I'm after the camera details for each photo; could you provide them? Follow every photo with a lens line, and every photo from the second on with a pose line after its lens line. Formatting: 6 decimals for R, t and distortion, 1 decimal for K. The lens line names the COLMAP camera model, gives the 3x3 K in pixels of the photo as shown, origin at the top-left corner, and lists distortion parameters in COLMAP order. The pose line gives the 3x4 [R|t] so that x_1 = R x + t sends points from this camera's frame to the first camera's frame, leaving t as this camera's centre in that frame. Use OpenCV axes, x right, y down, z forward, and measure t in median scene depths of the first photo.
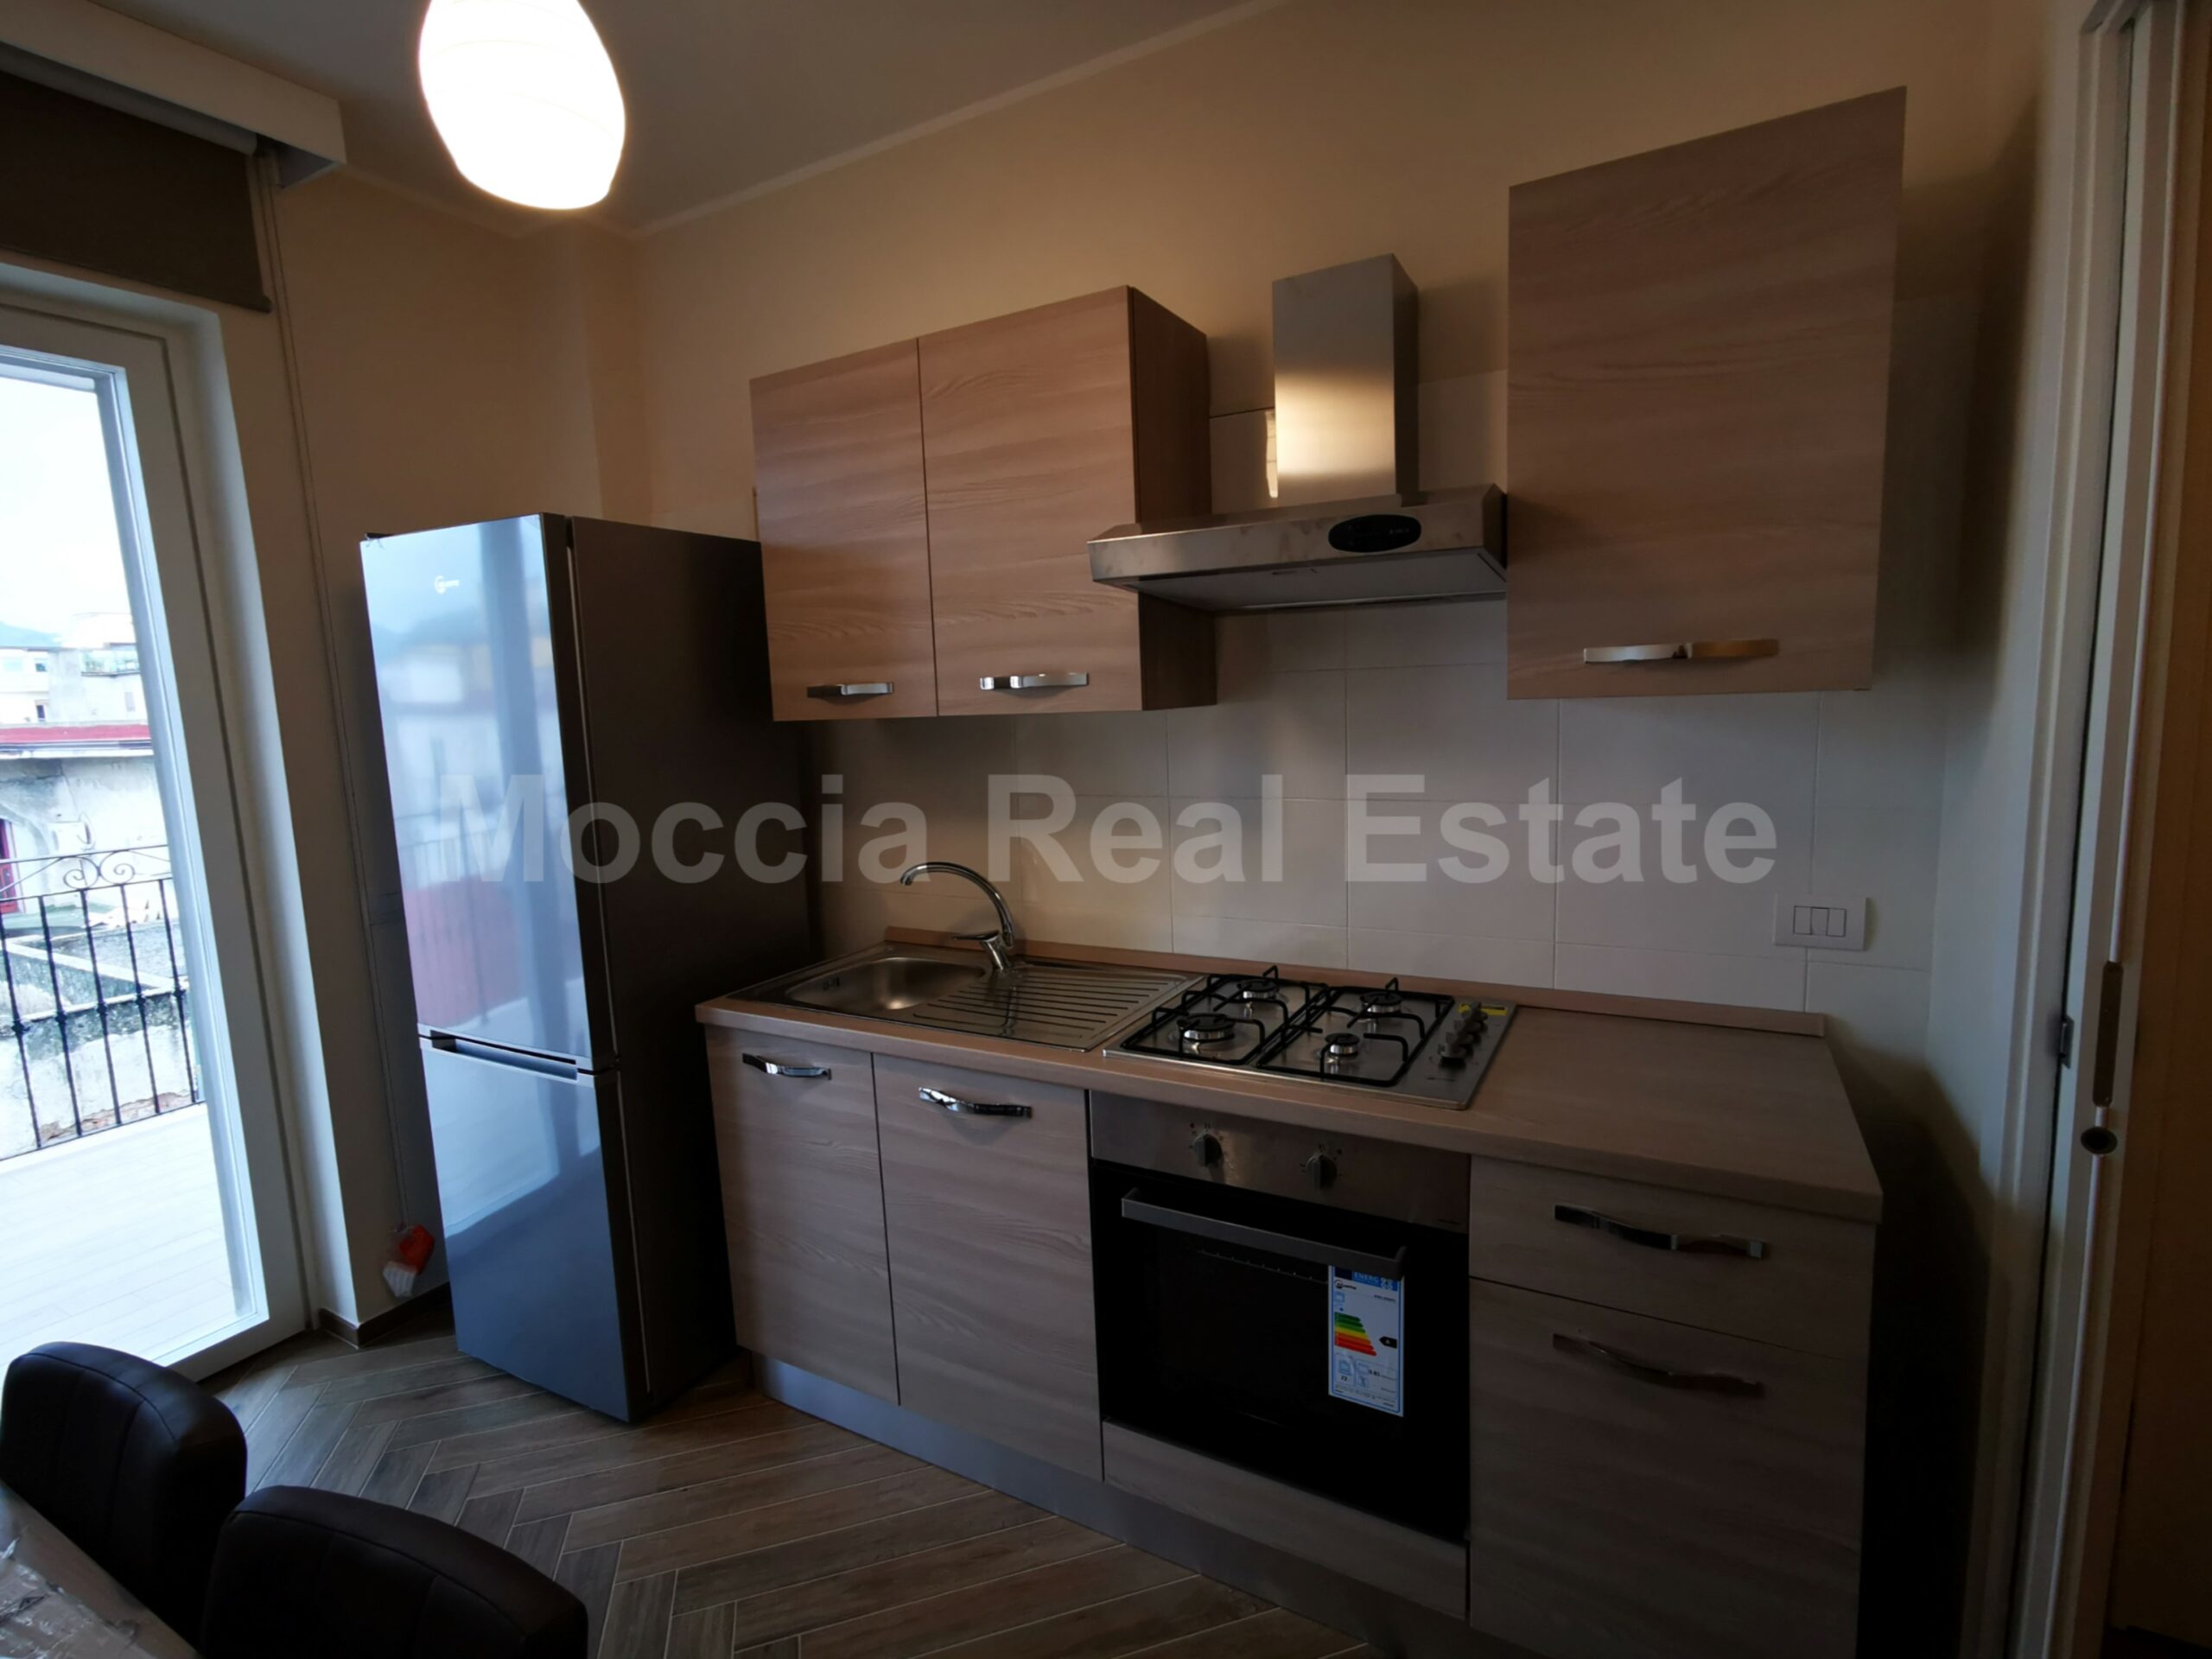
lens RADIAL K [[1060.5, 0, 1108.5], [0, 1060.5, 818.7], [0, 0, 1]] dist [-0.010166, 0.015836]
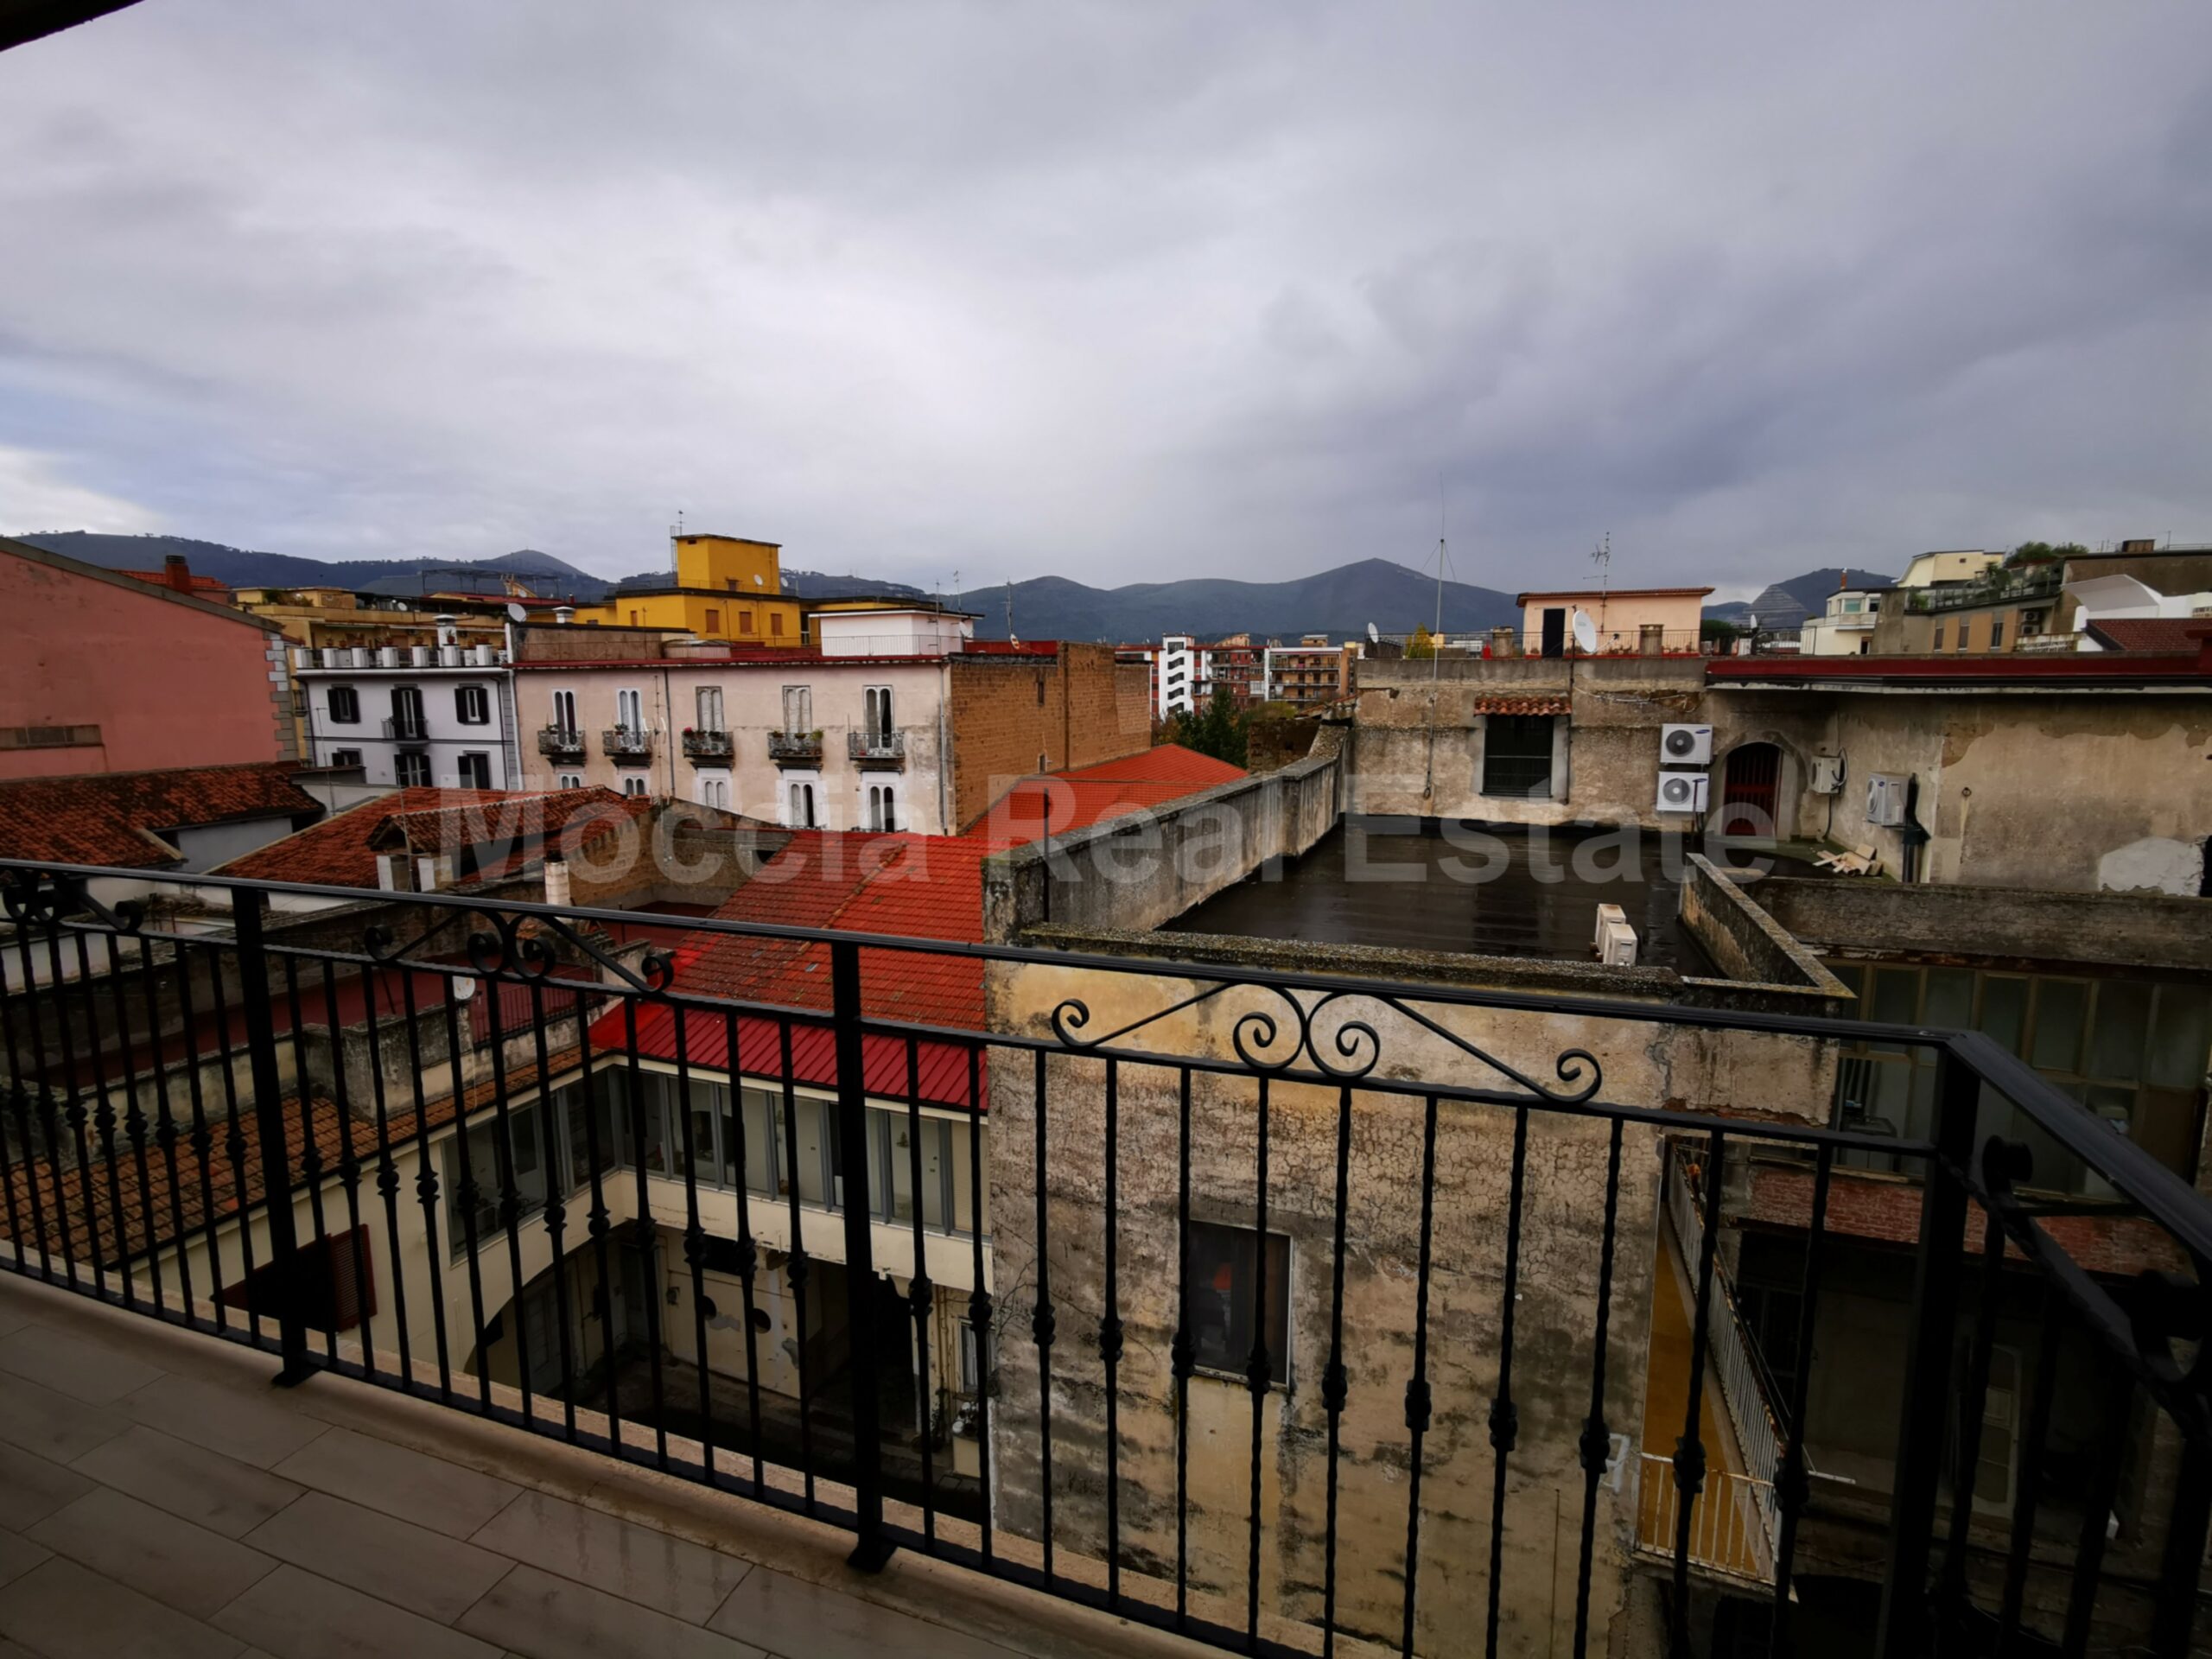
lens RADIAL K [[1060.5, 0, 1092.7], [0, 1060.5, 827.2], [0, 0, 1]] dist [-0.010166, 0.015836]
pose [[0.158355, 0.182913, -0.970292, -0.118638], [-0.120558, 0.978920, 0.164865, -0.012940], [0.979995, 0.090870, 0.177068, 0.163000]]
